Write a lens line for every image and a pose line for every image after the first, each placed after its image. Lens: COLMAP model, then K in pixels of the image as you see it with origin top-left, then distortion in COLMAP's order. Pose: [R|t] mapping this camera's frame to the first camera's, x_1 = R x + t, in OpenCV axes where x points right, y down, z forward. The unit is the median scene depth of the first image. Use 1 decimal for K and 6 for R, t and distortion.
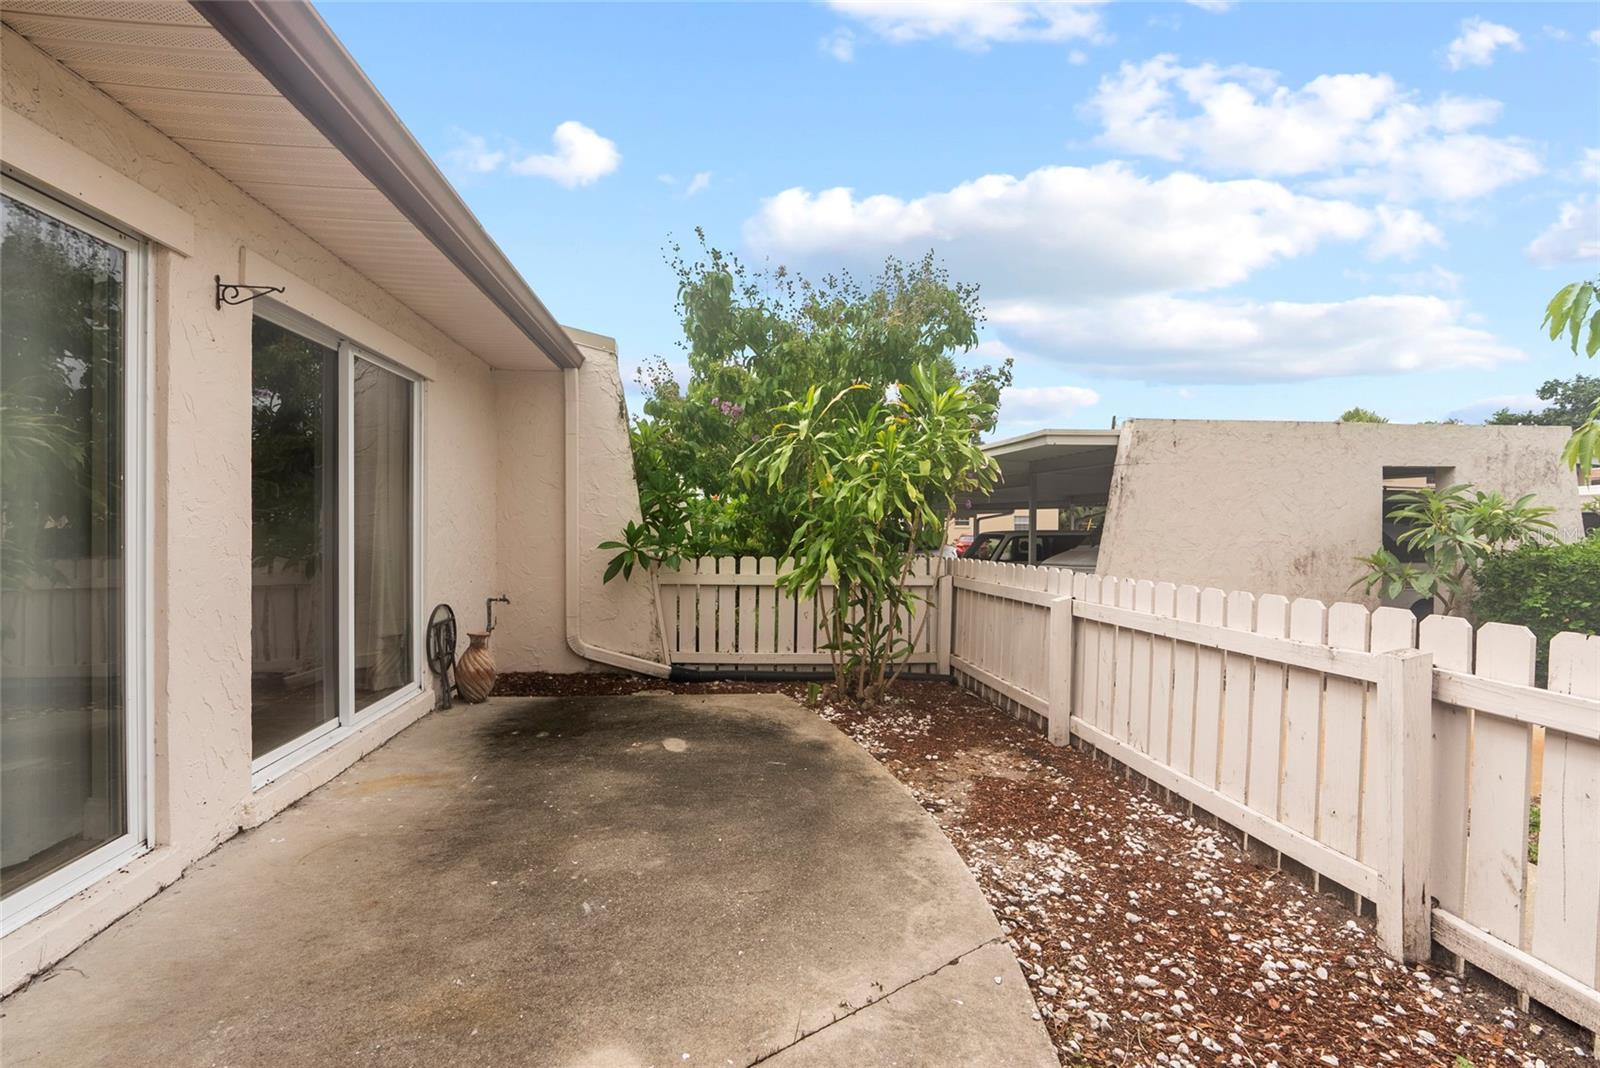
lens RADIAL K [[712.9, 0, 805.1], [0, 712.9, 553.8], [0, 0, 1]] dist [-0.012027, 0.006184]
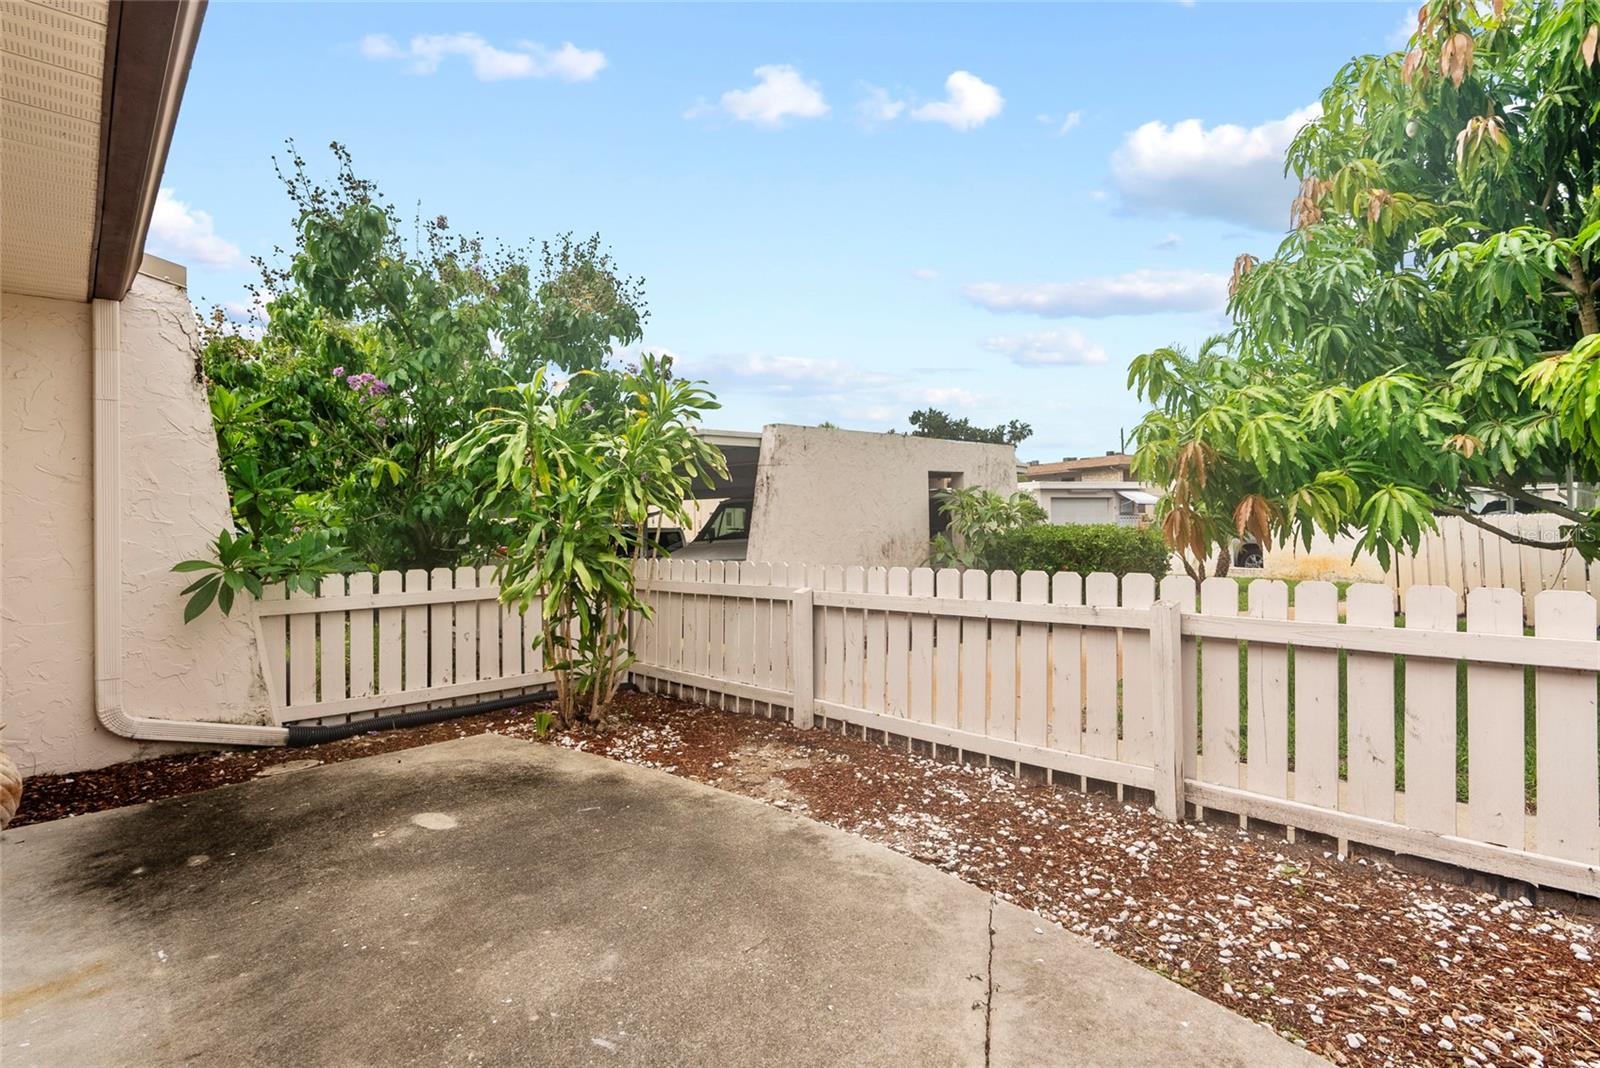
lens RADIAL K [[730.2, 0, 799.2], [0, 730.2, 532.1], [0, 0, 1]] dist [-0.014710, 0.007197]
pose [[0.804991, -0.030871, 0.592483, -0.331992], [0.048418, 0.998733, -0.013746, -0.009924], [-0.591308, 0.039752, 0.805466, 0.140343]]
